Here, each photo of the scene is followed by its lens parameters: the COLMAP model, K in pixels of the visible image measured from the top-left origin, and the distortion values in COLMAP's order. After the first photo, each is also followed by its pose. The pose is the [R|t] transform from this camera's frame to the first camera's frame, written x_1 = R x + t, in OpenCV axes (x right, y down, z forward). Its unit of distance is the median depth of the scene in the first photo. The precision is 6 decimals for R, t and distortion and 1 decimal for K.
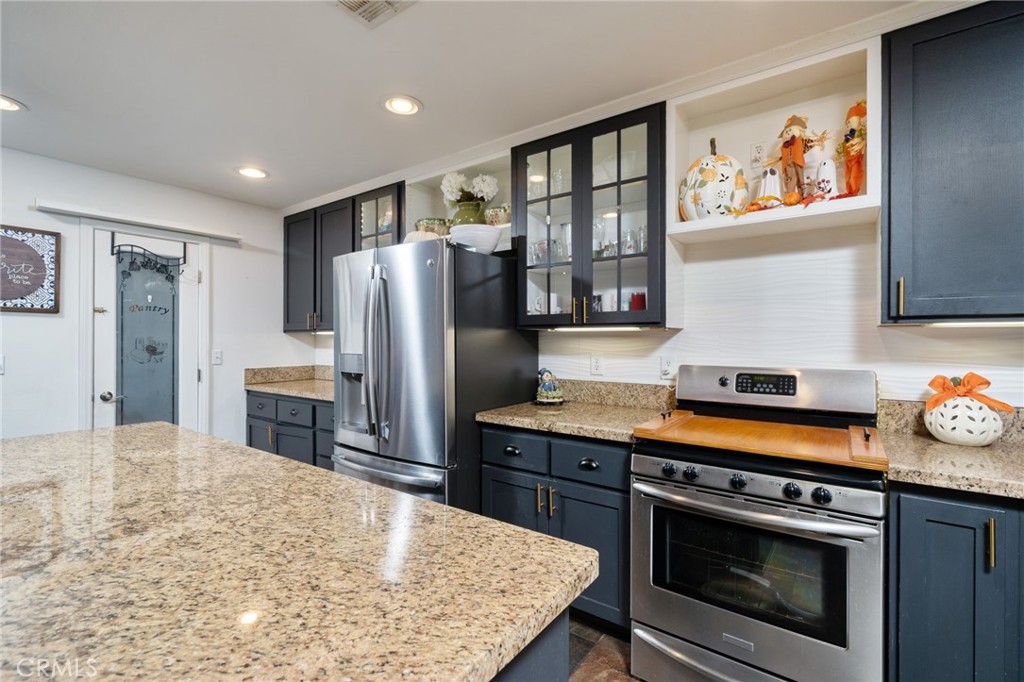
lens RADIAL K [[452.7, 0, 512.3], [0, 452.7, 335.4], [0, 0, 1]] dist [0.011386, -0.000017]
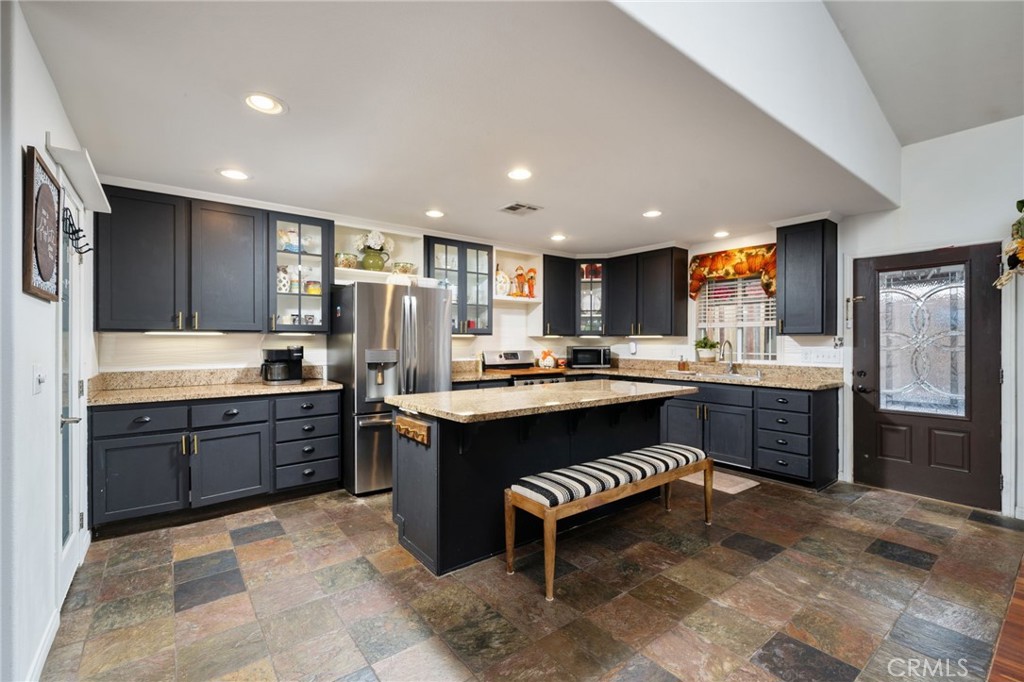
lens RADIAL K [[452.7, 0, 511.1], [0, 452.7, 342.0], [0, 0, 1]] dist [0.011386, -0.000017]
pose [[0.283828, -0.000398, 0.958875, -1.961706], [-0.003825, 0.999991, 0.001548, 0.012704], [-0.958868, -0.004107, 0.283824, 0.181376]]
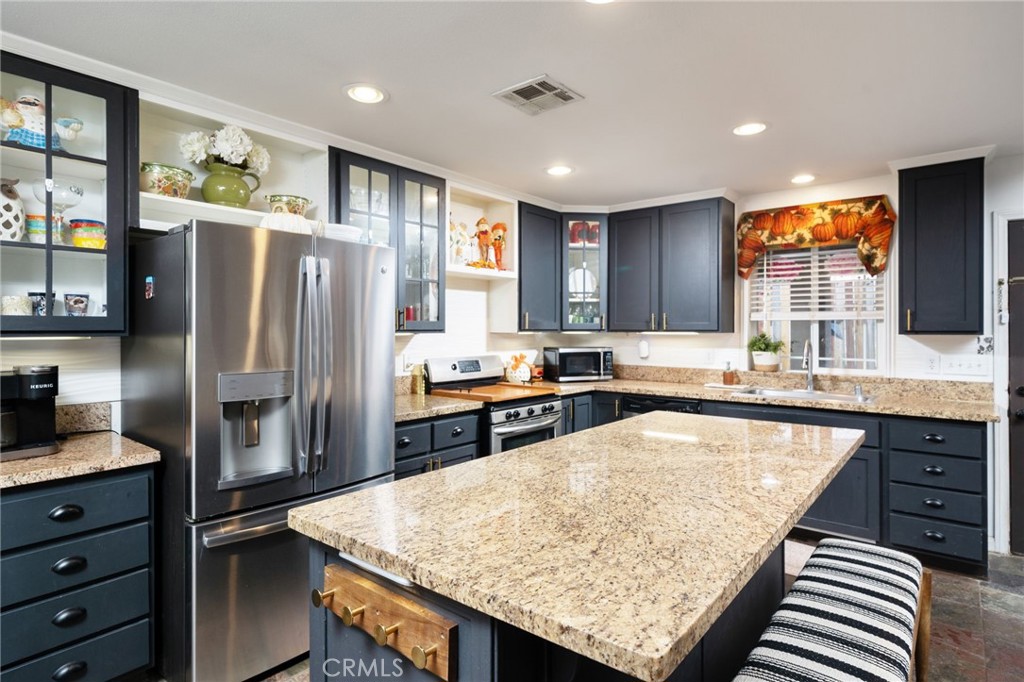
lens RADIAL K [[547.8, 0, 512.6], [0, 547.8, 327.9], [0, 0, 1]] dist [0.004850, 0.000253]
pose [[0.061545, 0.003367, 0.998099, -1.360765], [-0.001657, 0.999993, -0.003272, -0.028319], [-0.998103, -0.001453, 0.061550, 0.647028]]
